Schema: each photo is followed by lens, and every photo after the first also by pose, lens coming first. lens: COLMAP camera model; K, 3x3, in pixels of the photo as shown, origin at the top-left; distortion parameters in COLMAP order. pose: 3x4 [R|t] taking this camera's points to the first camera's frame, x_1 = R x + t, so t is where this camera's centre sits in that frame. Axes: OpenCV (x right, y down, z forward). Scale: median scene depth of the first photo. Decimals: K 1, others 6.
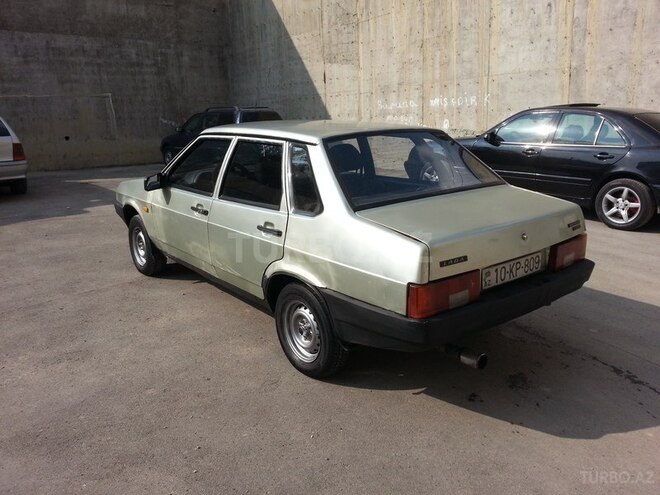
lens RADIAL K [[535.7, 0, 320.6], [0, 535.7, 249.5], [0, 0, 1]] dist [0.083774, -0.132095]
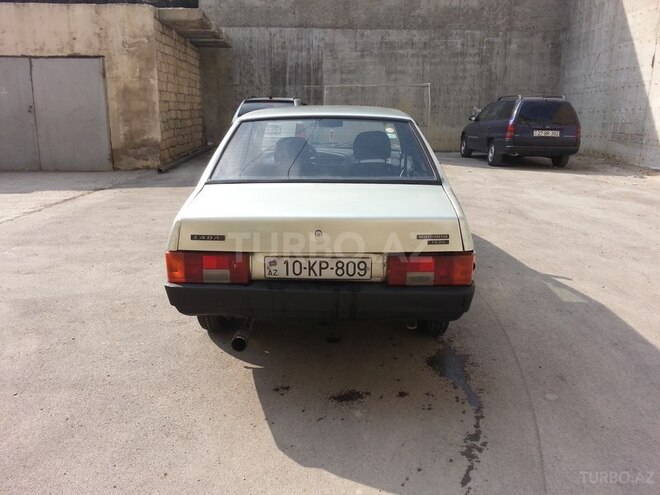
lens RADIAL K [[535.7, 0, 320.6], [0, 535.7, 249.5], [0, 0, 1]] dist [0.083774, -0.132095]
pose [[0.755347, 0.192287, -0.626480, 0.240359], [-0.181902, 0.979937, 0.081455, -0.018068], [0.629573, 0.052431, 0.775170, 0.073224]]
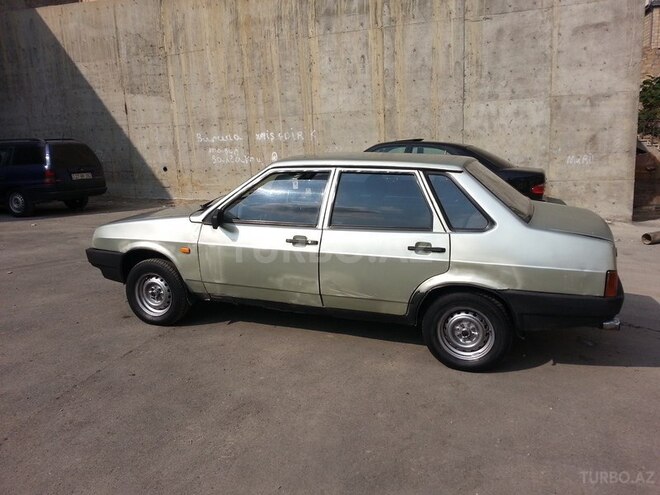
lens RADIAL K [[535.7, 0, 320.6], [0, 535.7, 249.5], [0, 0, 1]] dist [0.083774, -0.132095]
pose [[0.859698, -0.098885, 0.501140, -0.242844], [0.127811, 0.991517, -0.023611, -0.010594], [-0.494554, 0.084350, 0.865044, 0.040441]]
